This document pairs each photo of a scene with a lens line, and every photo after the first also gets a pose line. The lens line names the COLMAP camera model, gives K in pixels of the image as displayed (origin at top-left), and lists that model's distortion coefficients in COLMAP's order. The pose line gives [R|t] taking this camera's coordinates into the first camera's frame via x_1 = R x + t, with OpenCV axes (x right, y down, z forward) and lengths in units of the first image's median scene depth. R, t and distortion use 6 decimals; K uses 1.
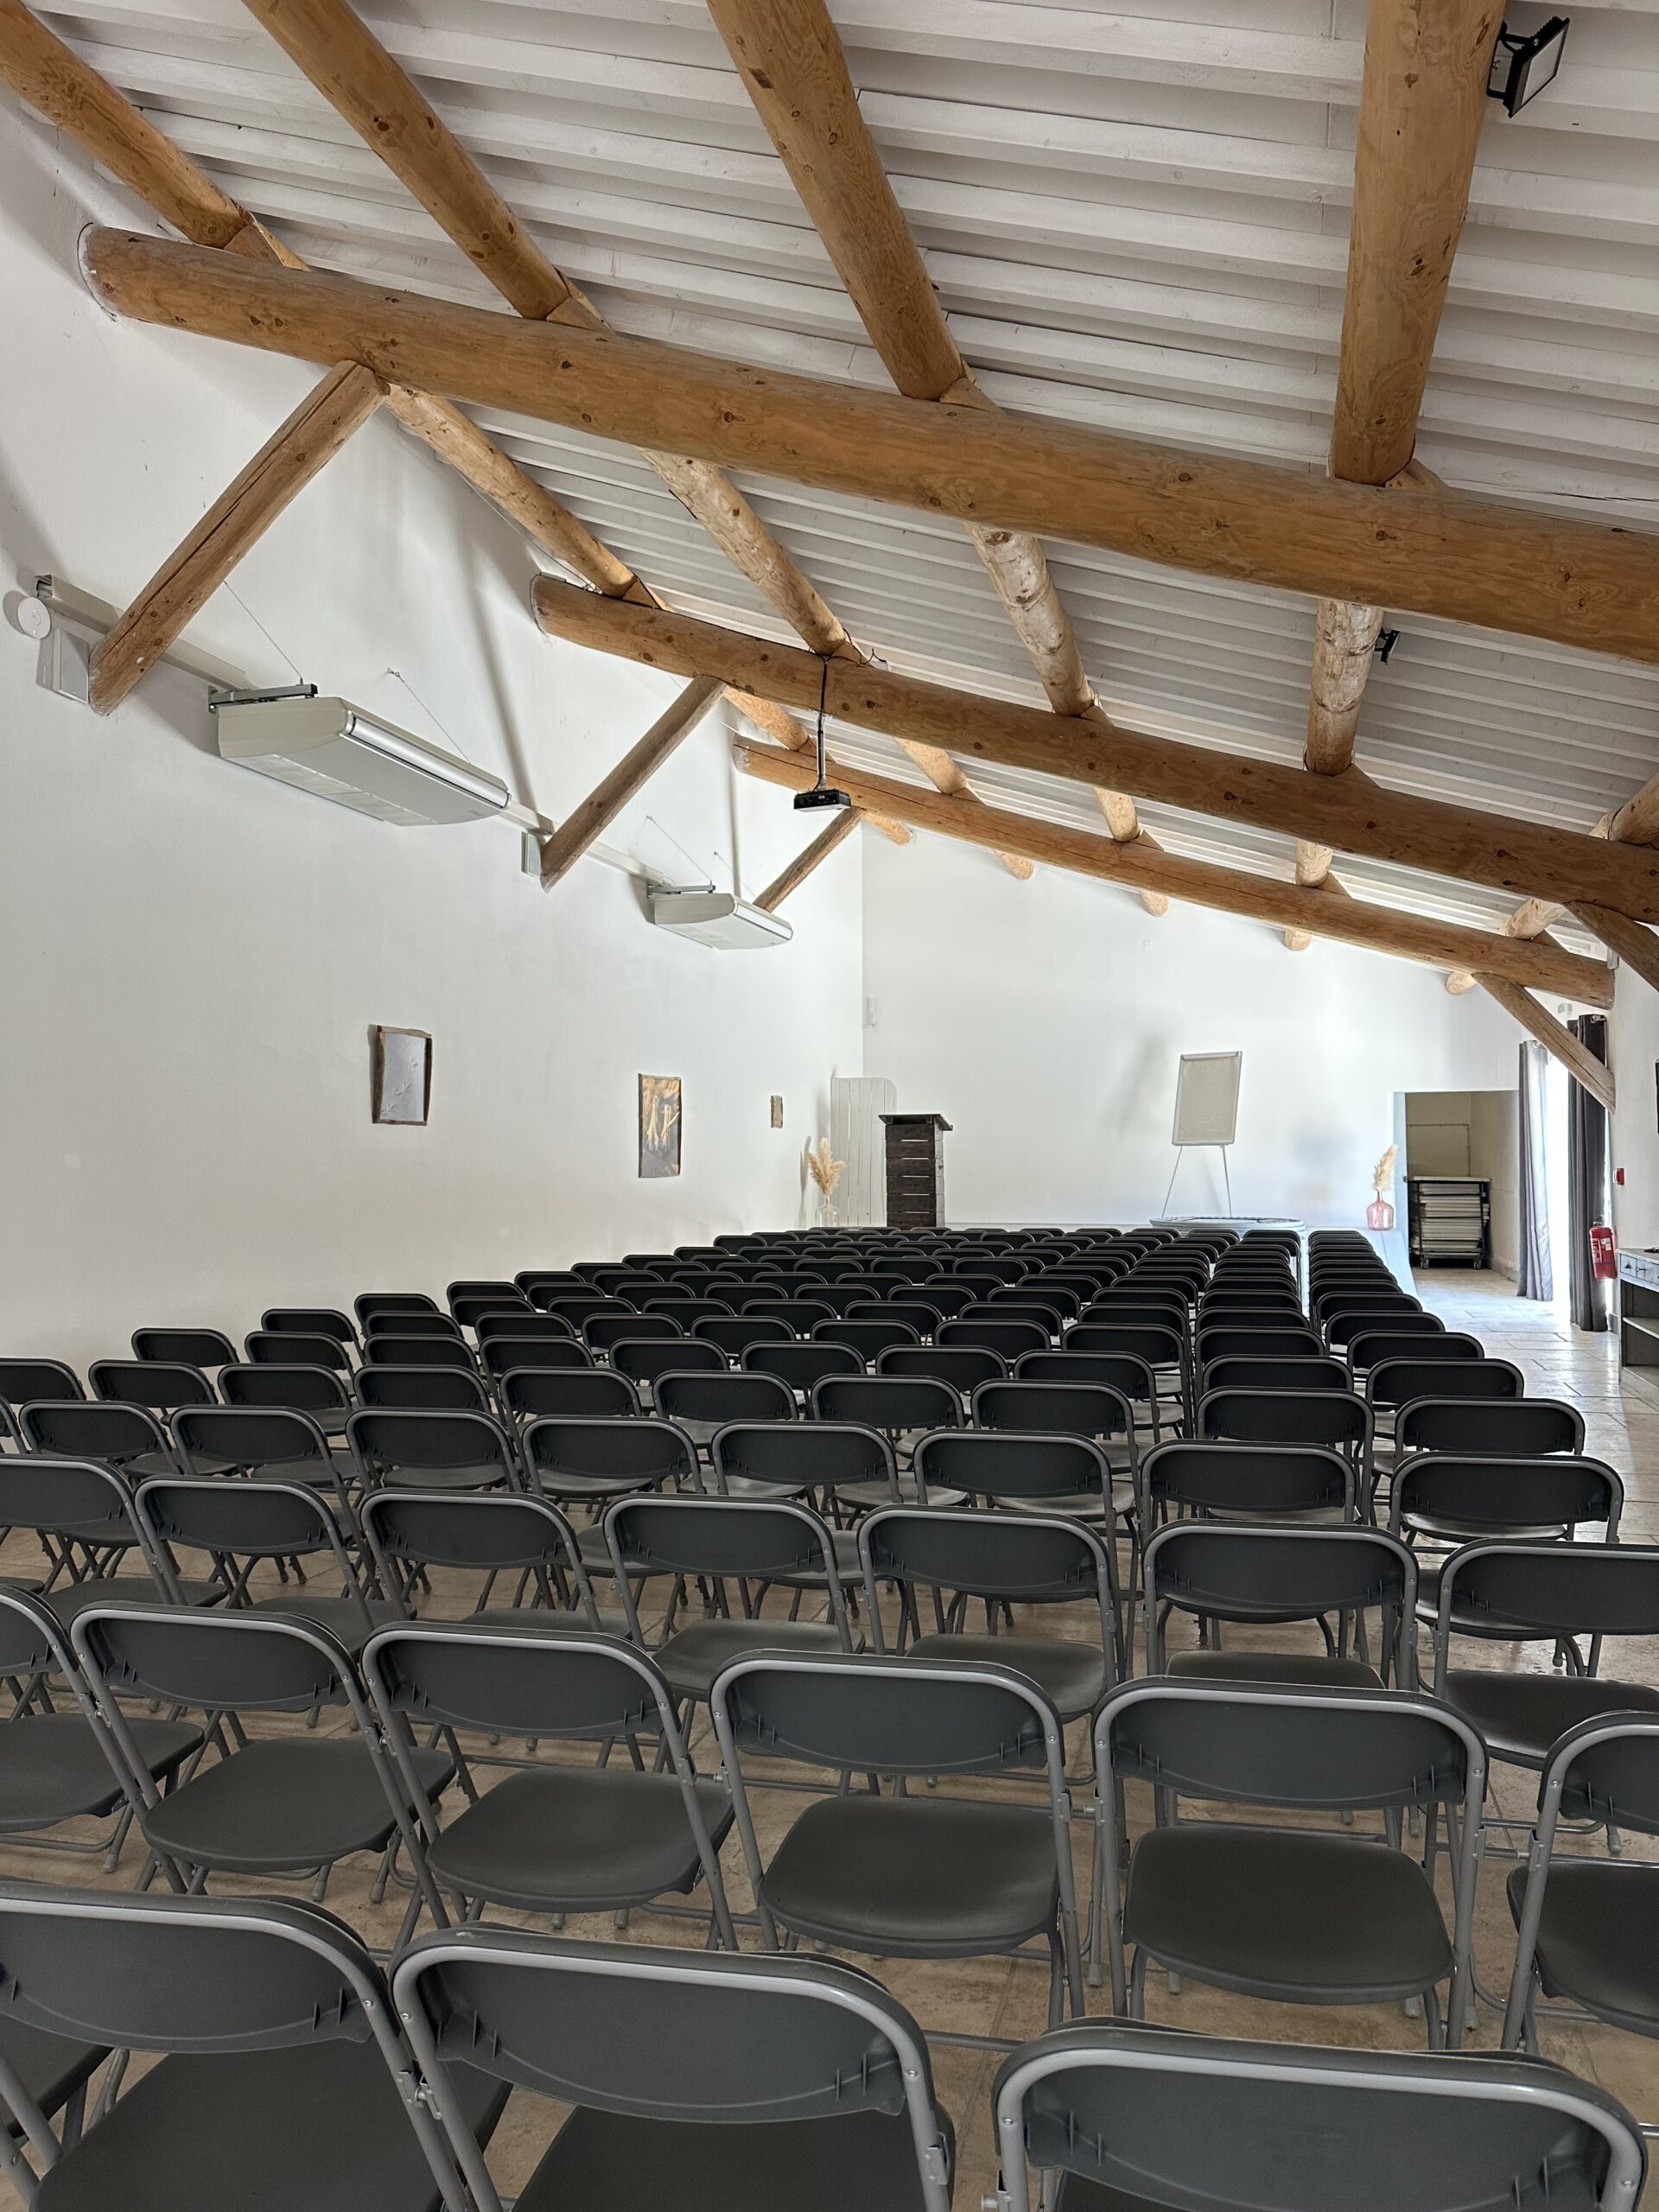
lens RADIAL K [[1560.4, 0, 812.6], [0, 1560.4, 1116.6], [0, 0, 1]] dist [0.055780, -0.001853]
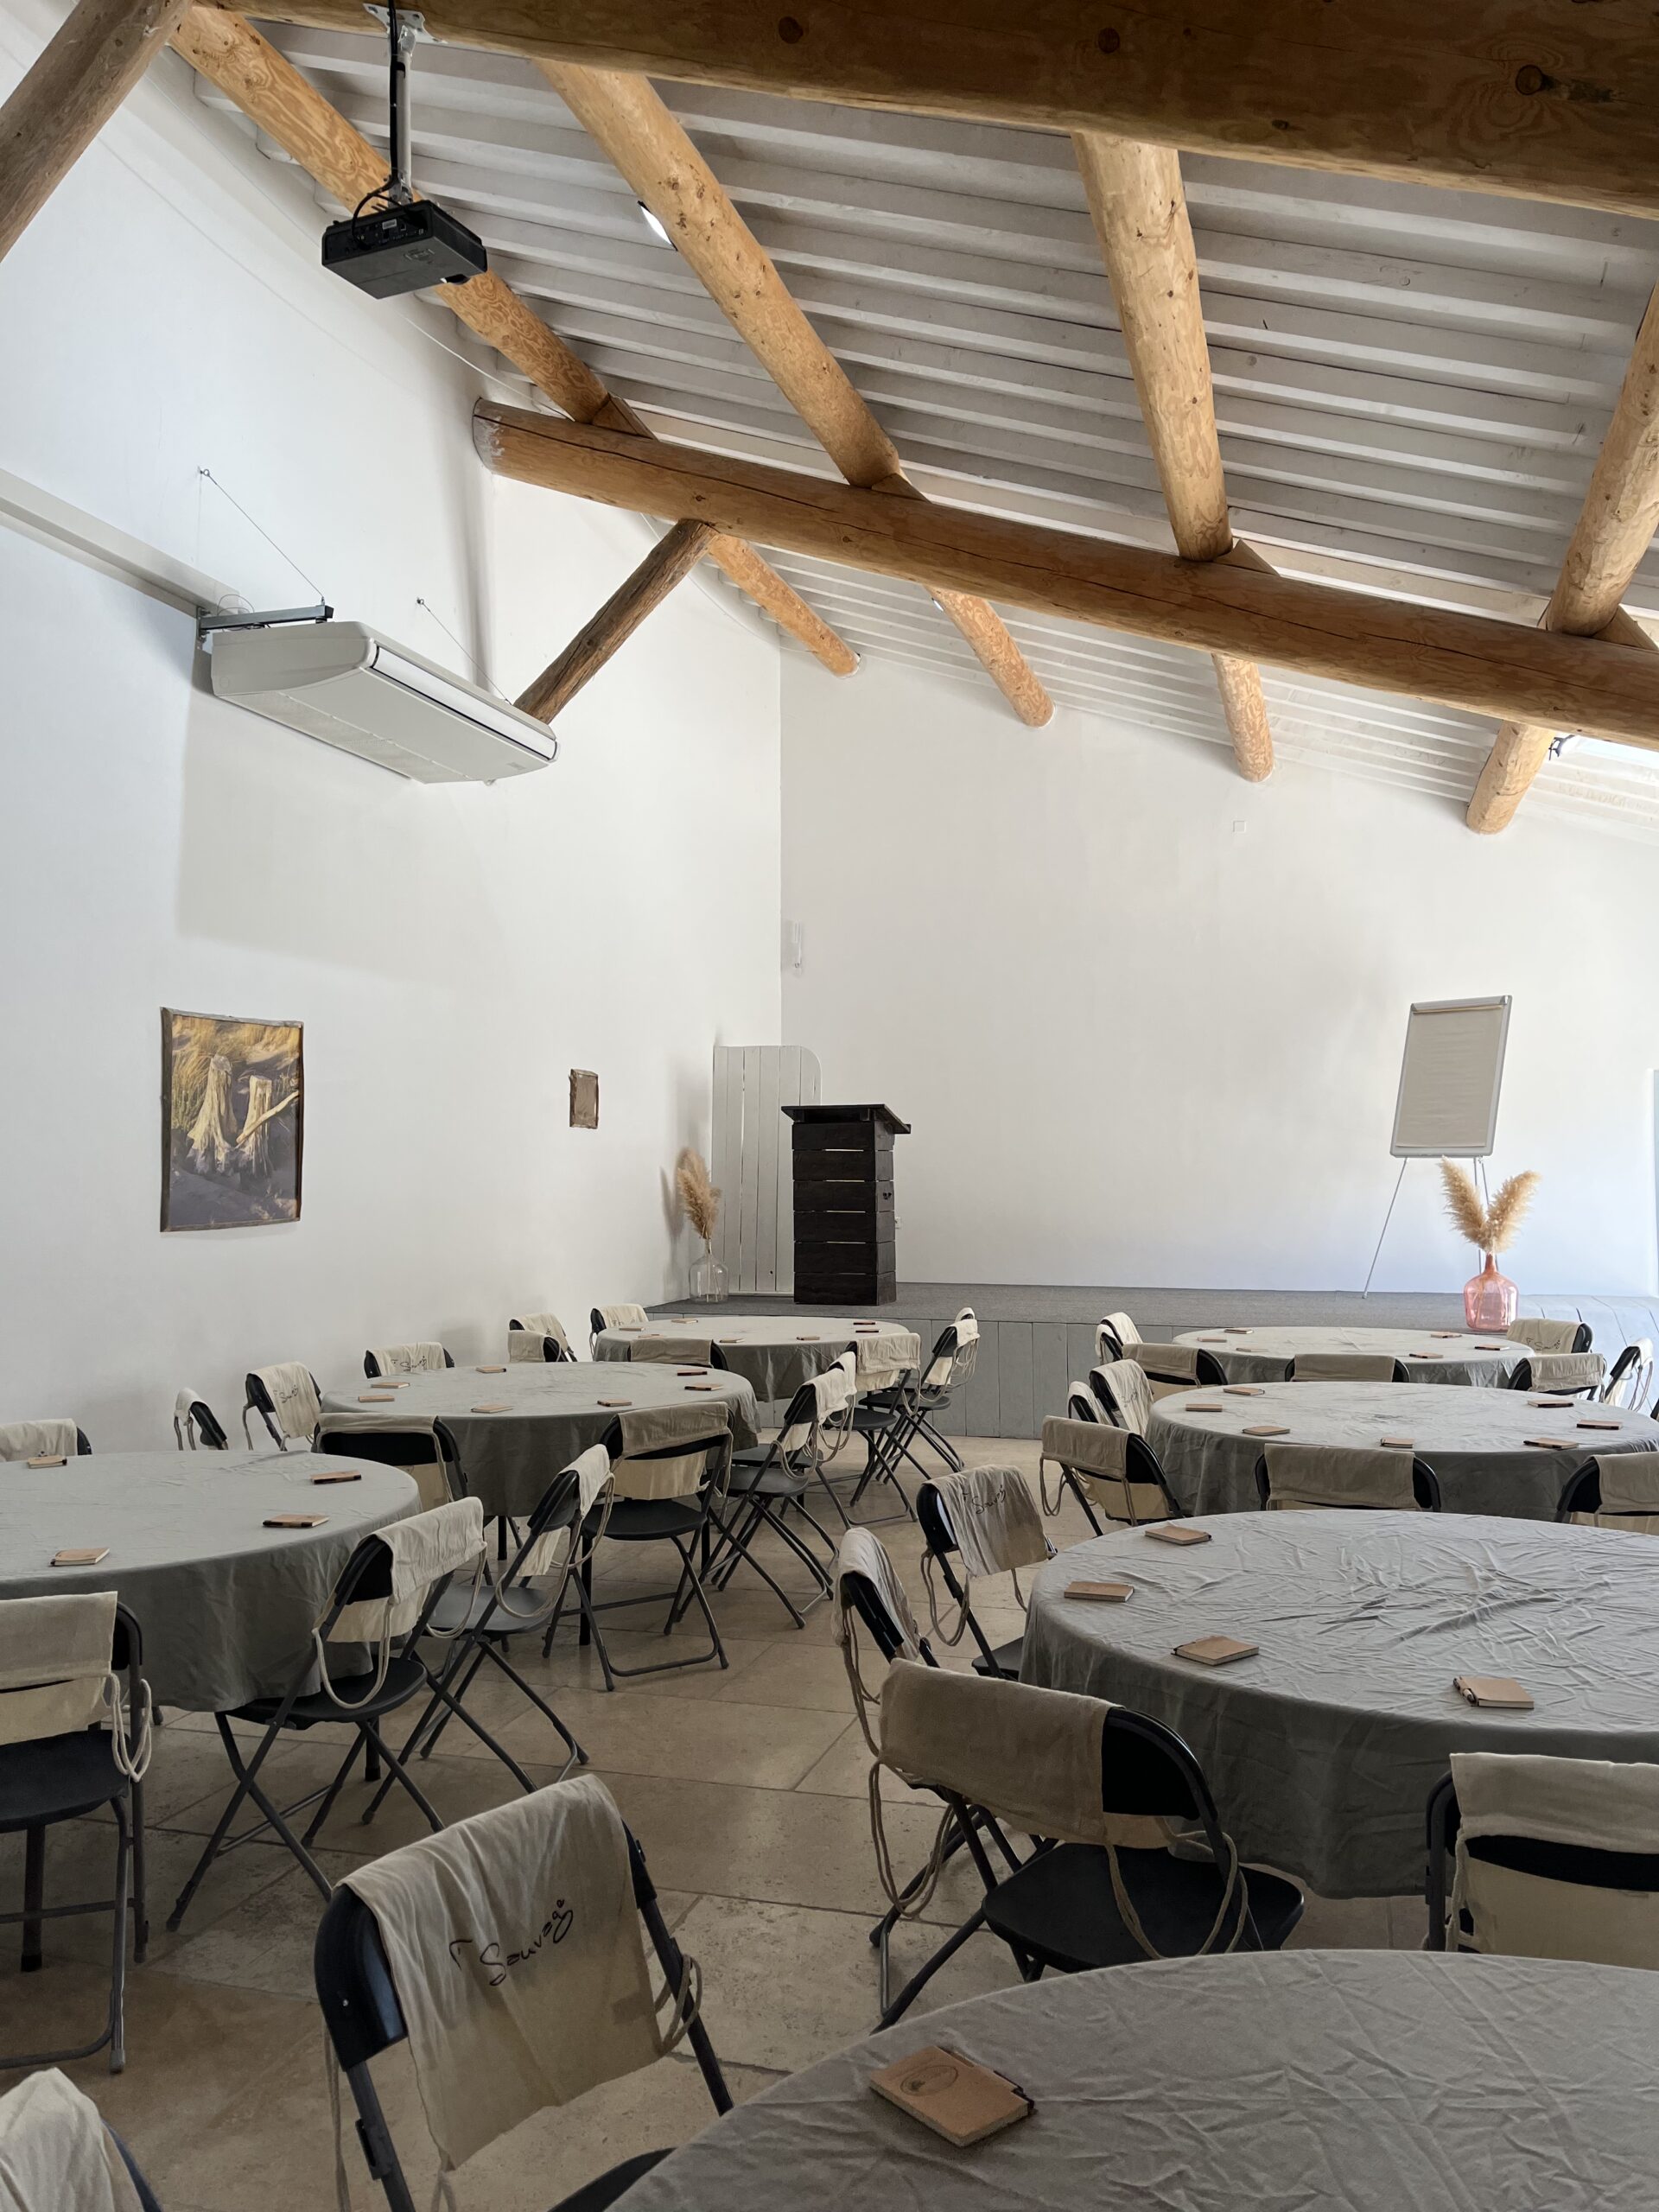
lens RADIAL K [[1683.3, 0, 818.8], [0, 1683.3, 1102.4], [0, 0, 1]] dist [0.037720, -0.047010]
pose [[0.999686, -0.001041, -0.025020, 0.095073], [0.000714, 0.999914, -0.013103, 0.007587], [0.025031, 0.013081, 0.999601, 0.486676]]
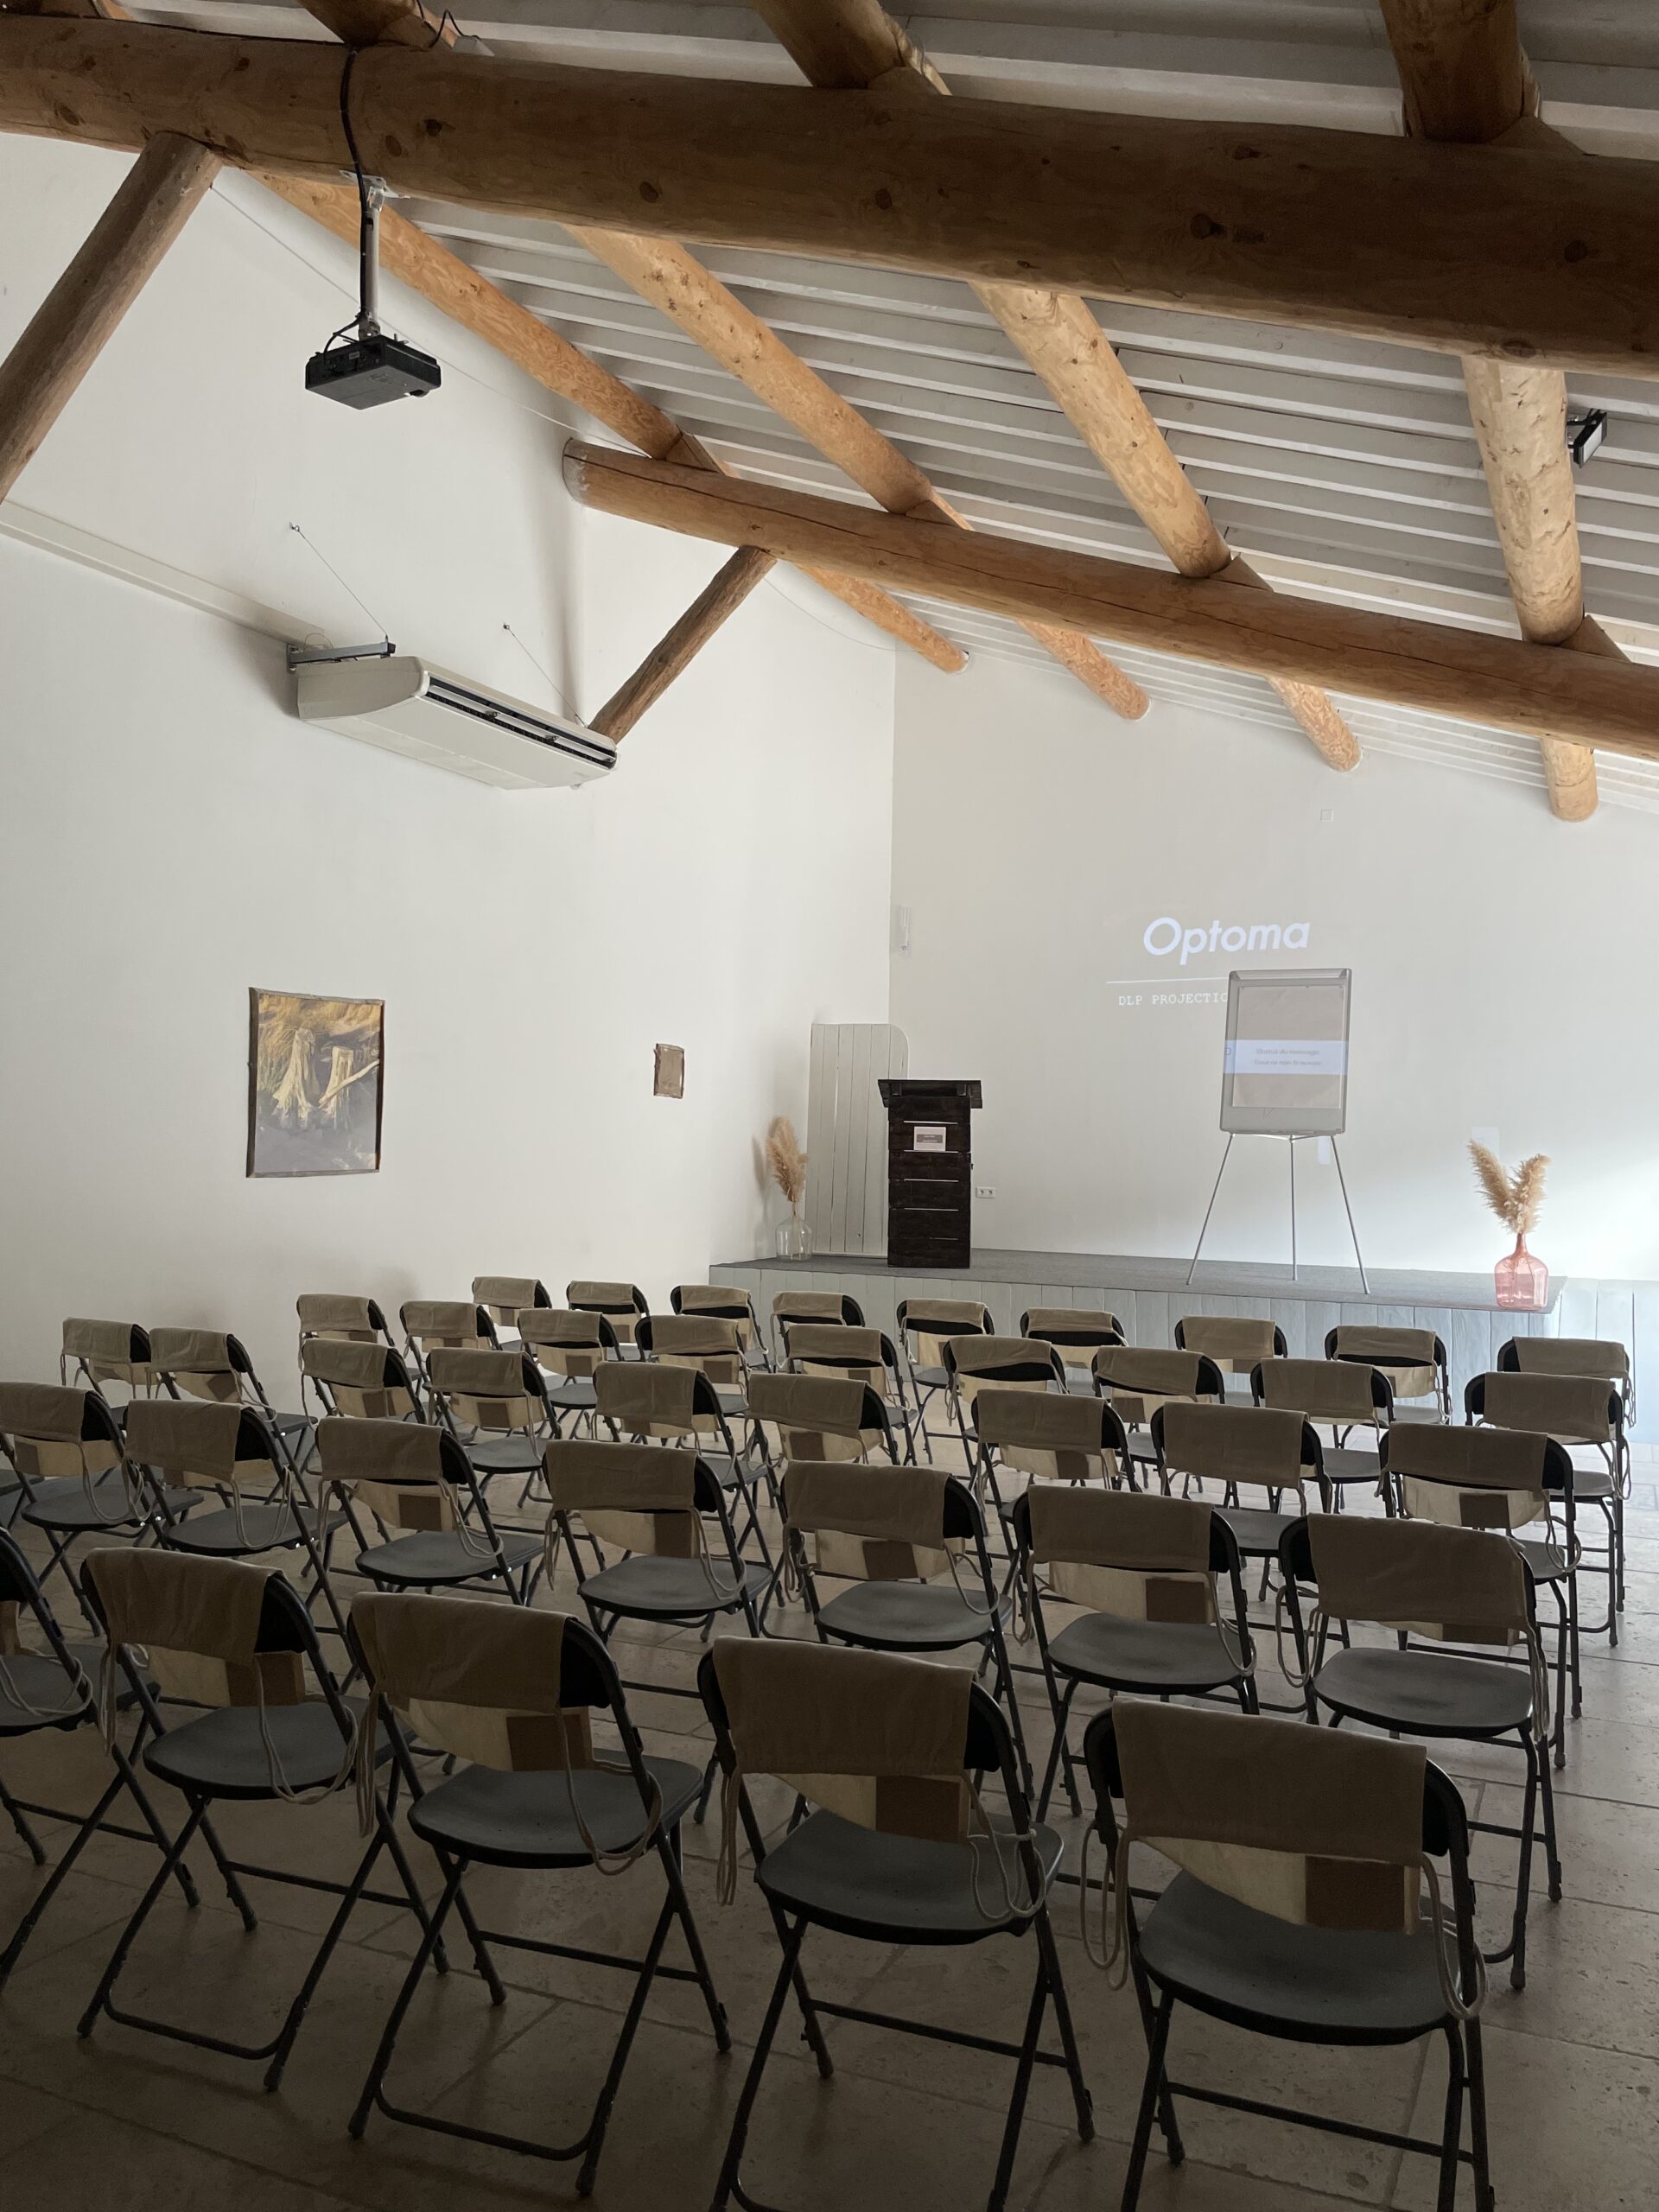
lens RADIAL K [[1686.0, 0, 845.6], [0, 1686.0, 1112.0], [0, 0, 1]] dist [0.045696, -0.070387]
pose [[0.988333, 0.016744, -0.151383, 0.182961], [-0.015811, 0.999848, 0.007365, 0.008731], [0.151484, -0.004886, 0.988448, 0.428114]]
